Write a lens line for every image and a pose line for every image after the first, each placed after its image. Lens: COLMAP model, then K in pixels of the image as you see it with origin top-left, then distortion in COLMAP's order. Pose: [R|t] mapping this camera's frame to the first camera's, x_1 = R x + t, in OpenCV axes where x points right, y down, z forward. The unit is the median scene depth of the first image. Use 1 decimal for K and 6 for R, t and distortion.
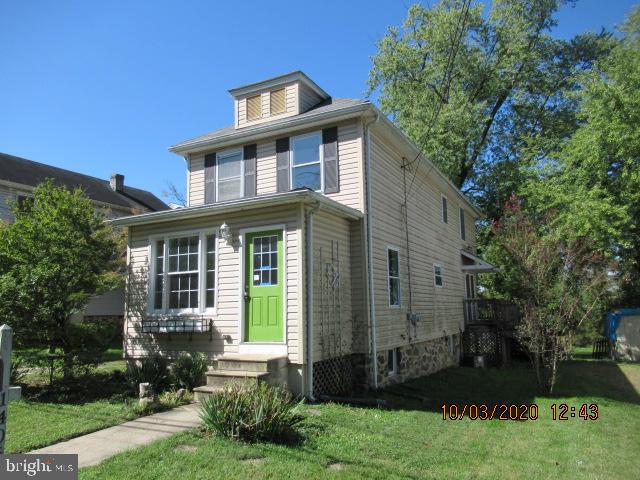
lens RADIAL K [[481.3, 0, 317.0], [0, 481.3, 240.0], [0, 0, 1]] dist [0.030572, -0.000156]
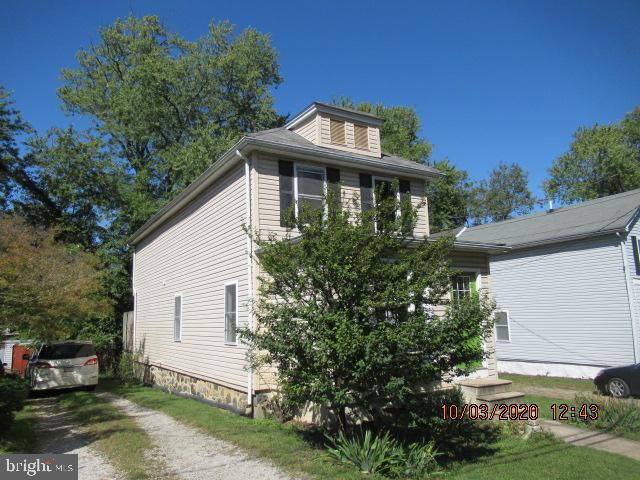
lens RADIAL K [[481.3, 0, 319.9], [0, 481.3, 240.1], [0, 0, 1]] dist [0.030572, -0.000156]
pose [[0.509769, 0.147001, 0.847659, -1.135229], [-0.107816, 0.988442, -0.106576, 0.059680], [-0.853529, -0.037062, 0.519726, 0.623254]]
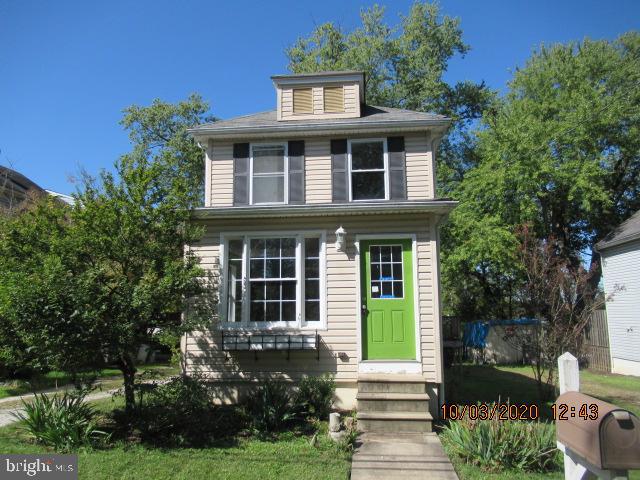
lens RADIAL K [[481.3, 0, 316.3], [0, 481.3, 237.7], [0, 0, 1]] dist [0.030572, -0.000156]
pose [[0.920843, 0.072878, 0.383061, -0.528731], [-0.065856, 0.997334, -0.031432, 0.014729], [-0.384331, 0.003717, 0.923188, 0.174172]]
